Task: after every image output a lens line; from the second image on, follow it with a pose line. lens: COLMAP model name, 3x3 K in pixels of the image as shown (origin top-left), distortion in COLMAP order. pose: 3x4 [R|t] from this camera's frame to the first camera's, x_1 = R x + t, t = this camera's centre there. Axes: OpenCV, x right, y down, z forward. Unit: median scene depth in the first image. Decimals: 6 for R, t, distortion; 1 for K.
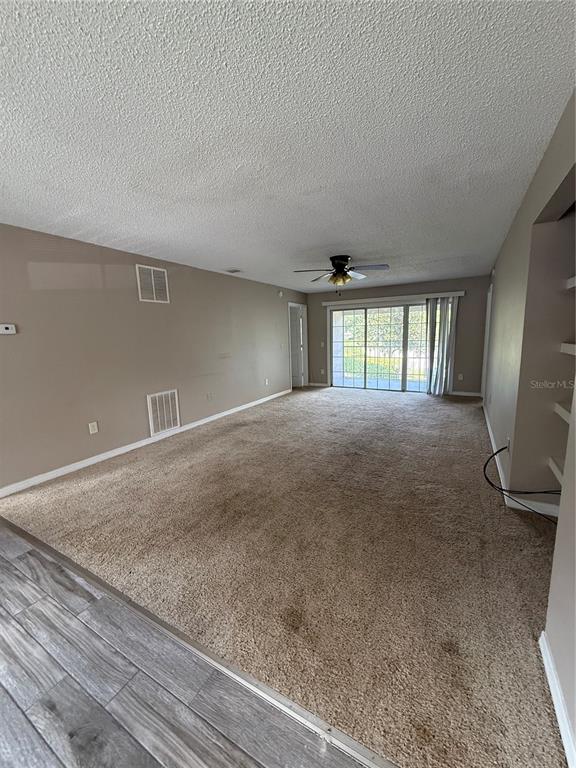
lens RADIAL K [[306.7, 0, 288.8], [0, 306.7, 383.4], [0, 0, 1]] dist [-0.001482, 0.000573]
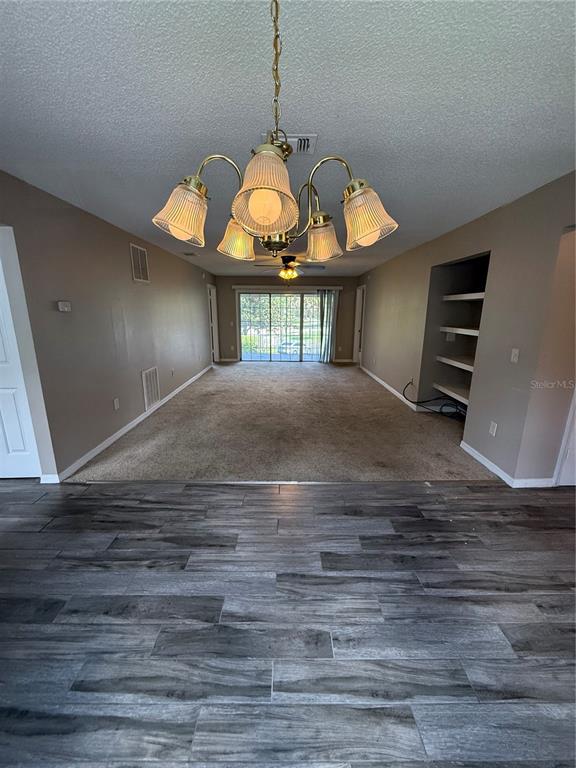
lens RADIAL K [[306.7, 0, 288.2], [0, 306.7, 383.7], [0, 0, 1]] dist [-0.001482, 0.000573]
pose [[0.867324, -0.082649, 0.490835, -0.722981], [0.048108, 0.995420, 0.082606, 0.022518], [-0.495414, -0.048033, 0.867328, -0.210736]]
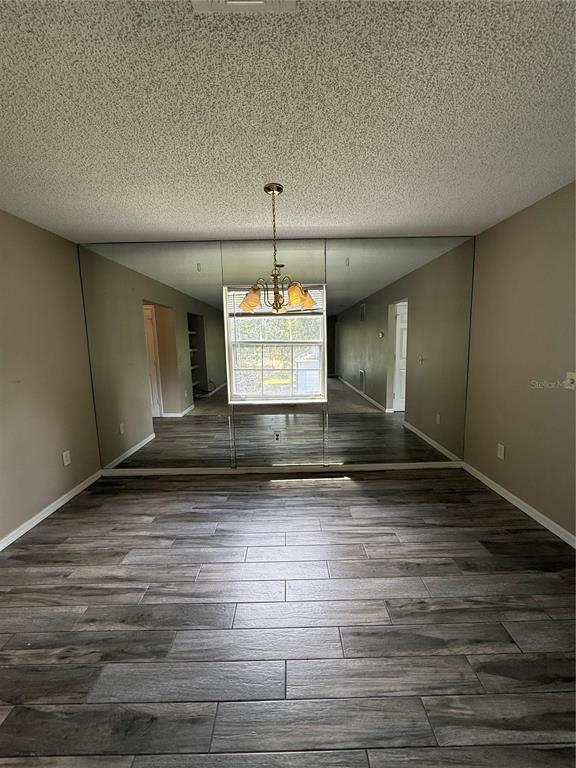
lens RADIAL K [[306.7, 0, 288.7], [0, 306.7, 382.4], [0, 0, 1]] dist [-0.001482, 0.000573]
pose [[-0.866970, 0.114291, -0.485077, -0.263846], [-0.032725, 0.958191, 0.284253, -0.111367], [0.497284, 0.262313, -0.826983, 0.654155]]
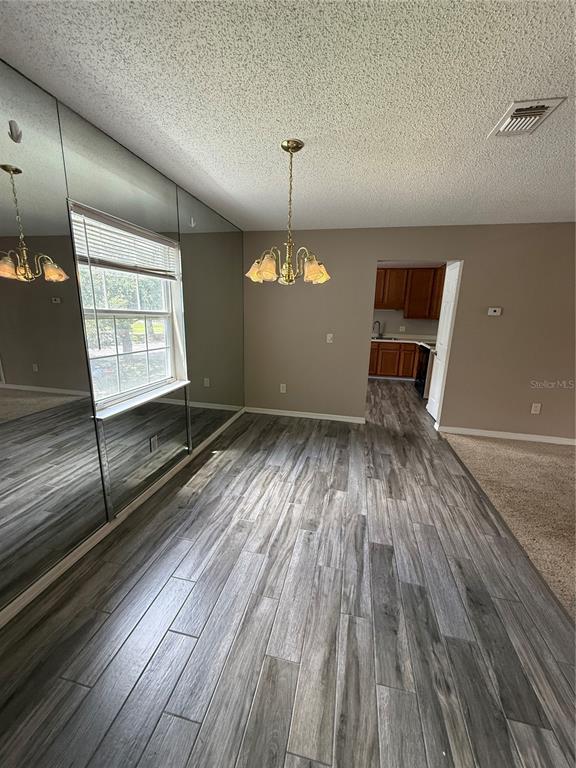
lens RADIAL K [[306.7, 0, 288.8], [0, 306.7, 381.3], [0, 0, 1]] dist [-0.001482, 0.000573]
pose [[0.292561, 0.251642, -0.922542, 0.065858], [-0.187249, 0.961152, 0.202792, 0.001009], [0.937734, 0.113416, 0.328316, -0.166319]]
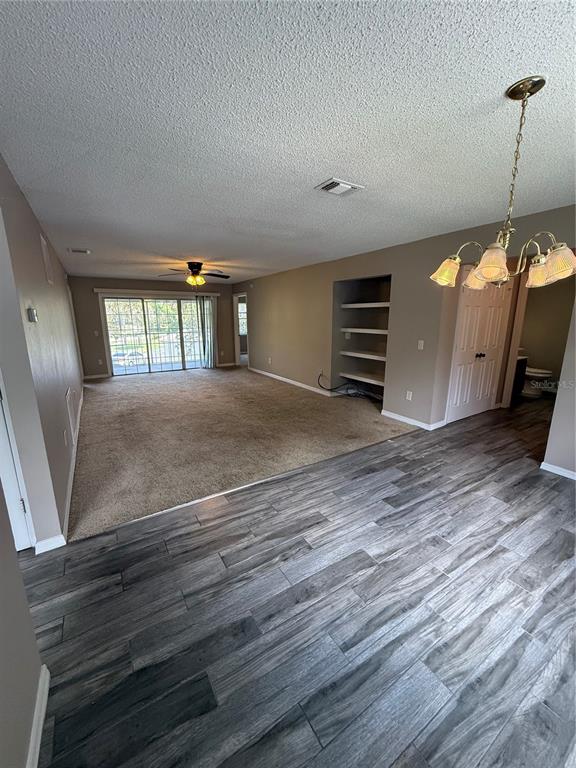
lens RADIAL K [[306.7, 0, 288.1], [0, 306.7, 384.3], [0, 0, 1]] dist [-0.001482, 0.000573]
pose [[0.474797, -0.165935, 0.864311, -1.176328], [0.130018, 0.984514, 0.117589, -0.016192], [-0.870438, 0.056546, 0.489019, 0.087419]]
